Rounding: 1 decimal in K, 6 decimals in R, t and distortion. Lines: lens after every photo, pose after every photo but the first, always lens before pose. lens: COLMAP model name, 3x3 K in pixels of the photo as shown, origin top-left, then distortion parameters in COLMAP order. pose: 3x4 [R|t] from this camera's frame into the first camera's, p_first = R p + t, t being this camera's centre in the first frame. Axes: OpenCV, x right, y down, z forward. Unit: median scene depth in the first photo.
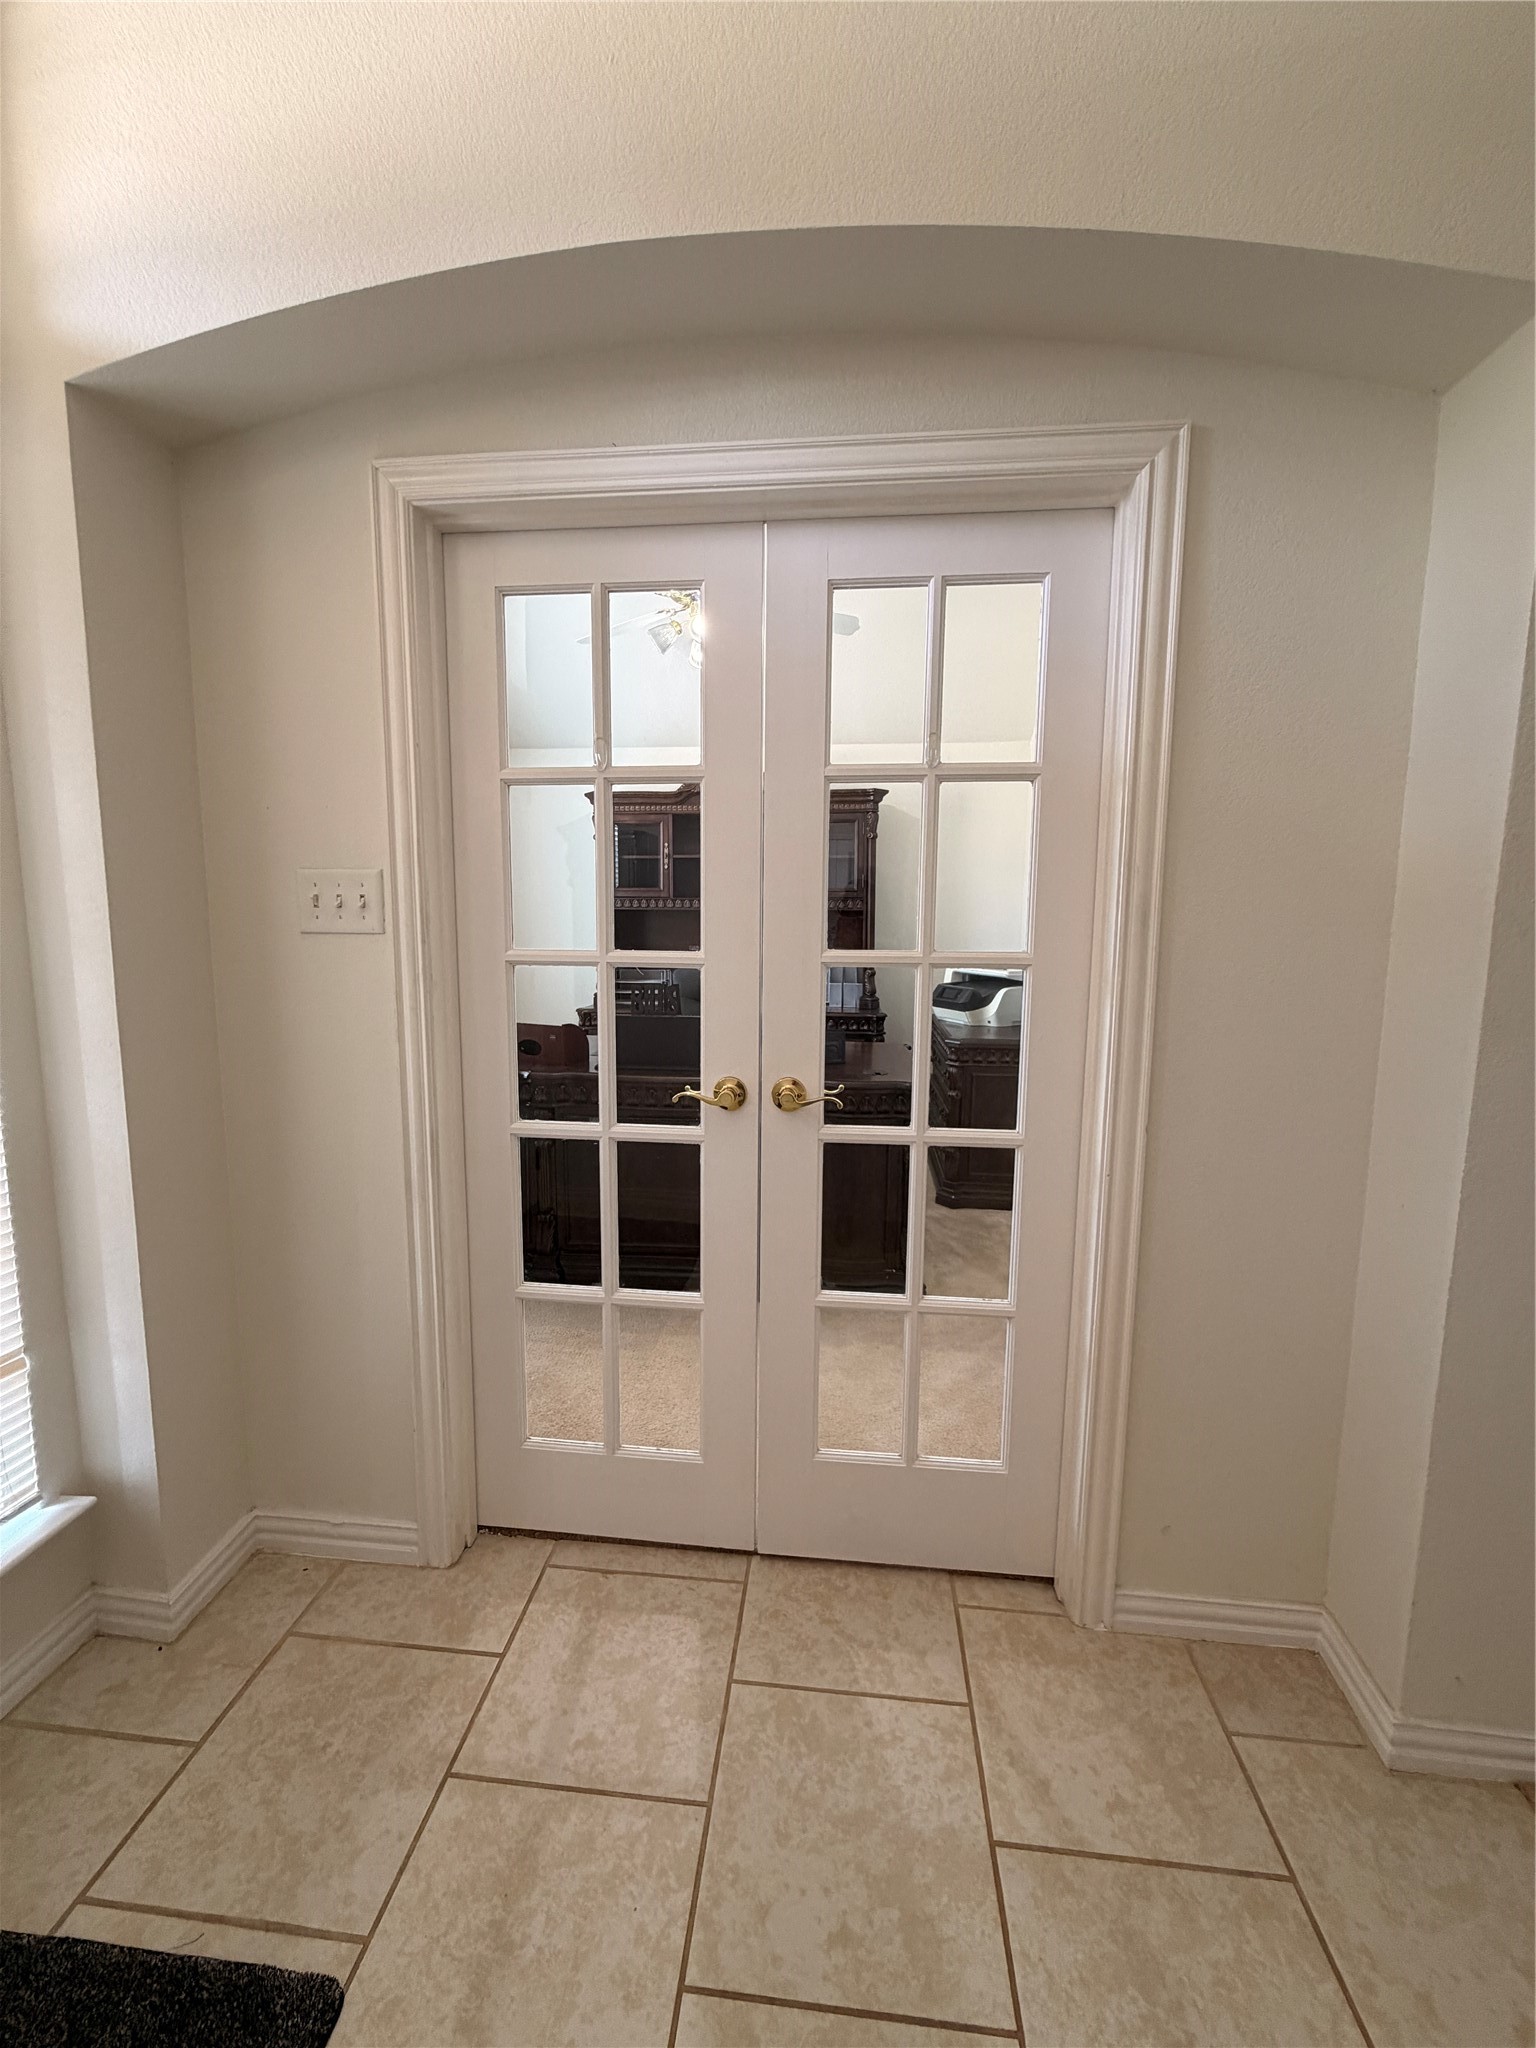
lens RADIAL K [[824.8, 0, 769.5], [0, 824.8, 1014.8], [0, 0, 1]] dist [0.003036, -0.000187]
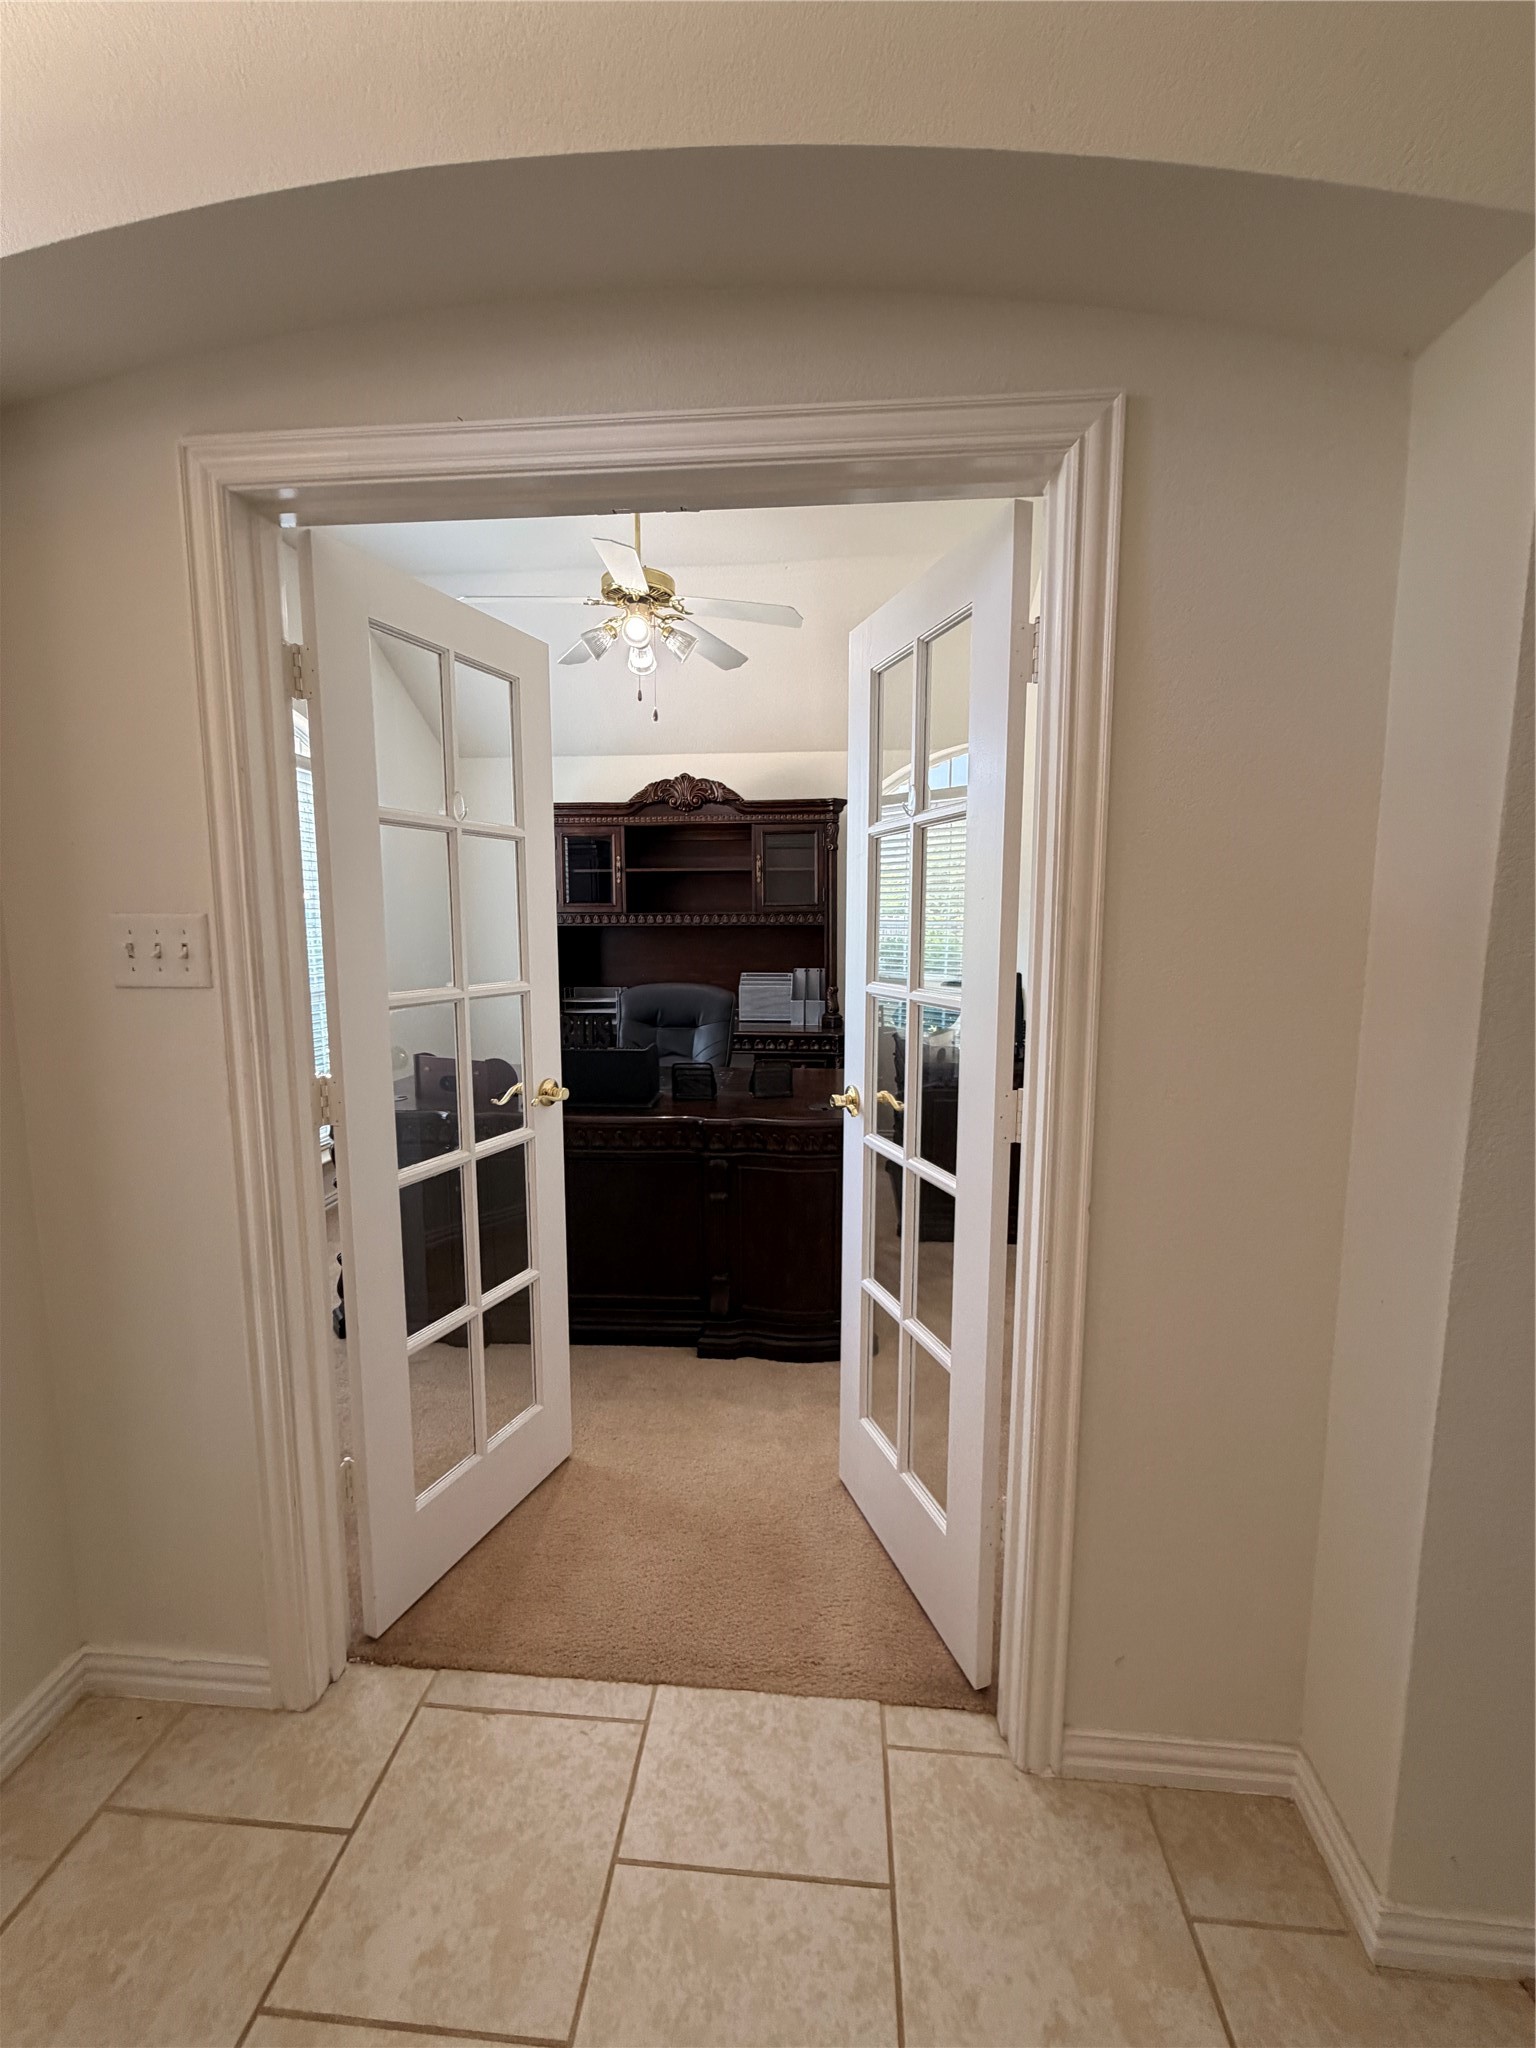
lens RADIAL K [[824.8, 0, 768.4], [0, 824.8, 1015.5], [0, 0, 1]] dist [0.003036, -0.000187]
pose [[0.999809, -0.010834, 0.016243, 0.104767], [0.010877, 0.999938, -0.002520, -0.063750], [-0.016215, 0.002696, 0.999865, 0.134059]]
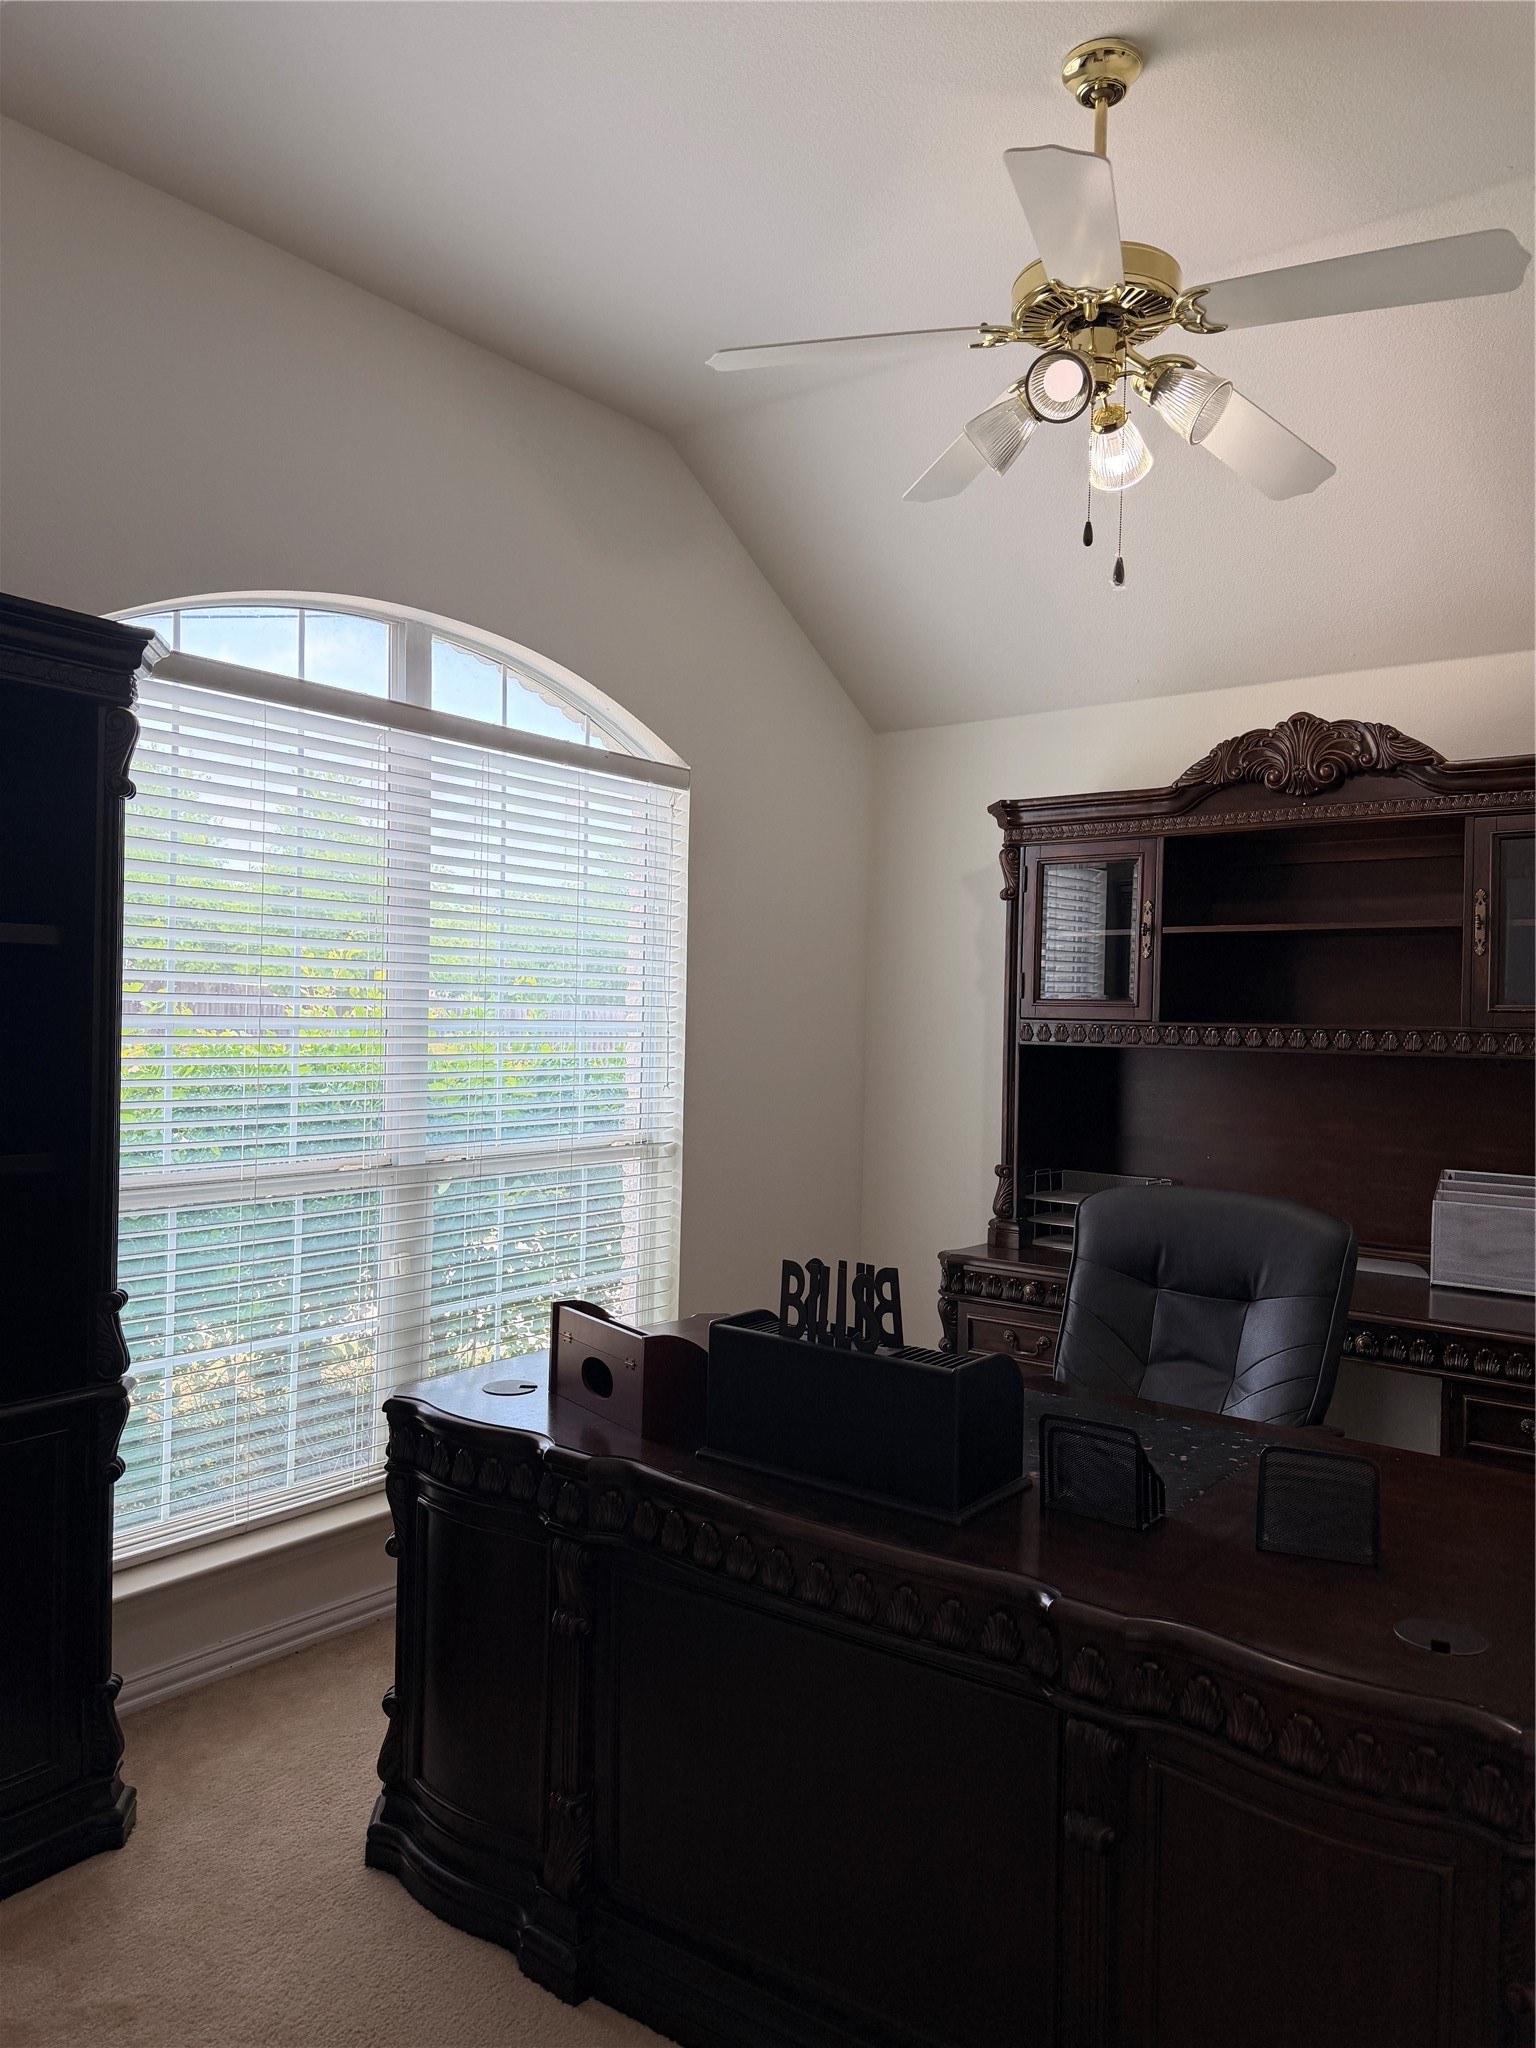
lens RADIAL K [[1439.8, 0, 764.4], [0, 1439.8, 1029.4], [0, 0, 1]] dist [0.020655, -0.003947]
pose [[0.838896, 0.016260, -0.544049, 0.424391], [-0.079403, 0.992516, -0.092771, -0.167811], [0.538470, 0.121024, 0.833909, 0.816909]]
